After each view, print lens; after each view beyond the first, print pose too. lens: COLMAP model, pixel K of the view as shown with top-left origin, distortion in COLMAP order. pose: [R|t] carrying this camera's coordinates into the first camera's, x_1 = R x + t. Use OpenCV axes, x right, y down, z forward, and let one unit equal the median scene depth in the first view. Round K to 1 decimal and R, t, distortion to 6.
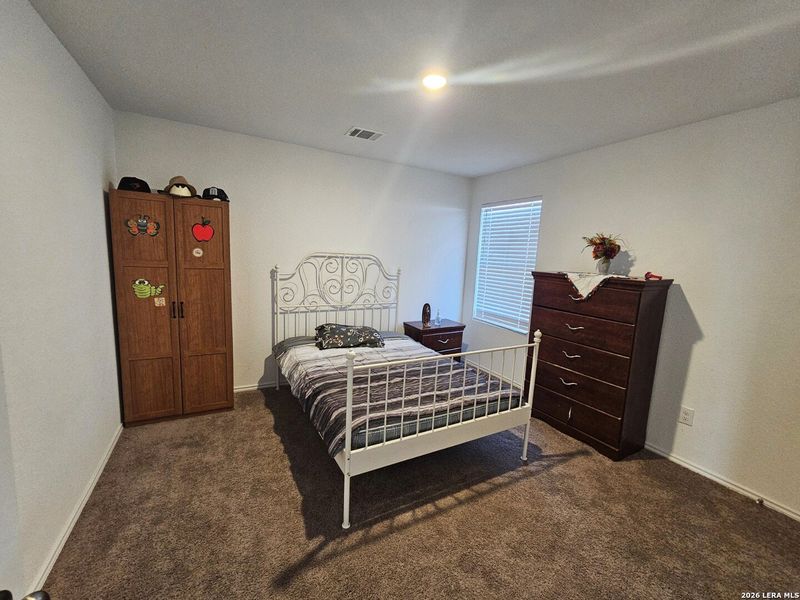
lens RADIAL K [[327.8, 0, 397.6], [0, 327.8, 300.0], [0, 0, 1]] dist [-0.000705, 0.000050]
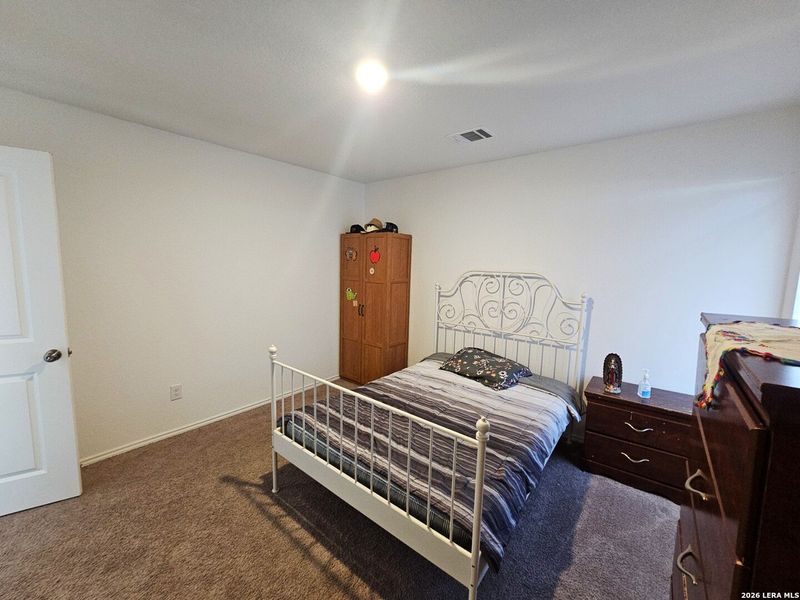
lens RADIAL K [[327.8, 0, 397.6], [0, 327.8, 300.0], [0, 0, 1]] dist [-0.000705, 0.000050]
pose [[0.374484, 0.075154, -0.924183, 0.646508], [-0.135501, 0.990446, 0.025637, -0.064807], [0.917279, 0.115627, 0.381089, 0.515404]]
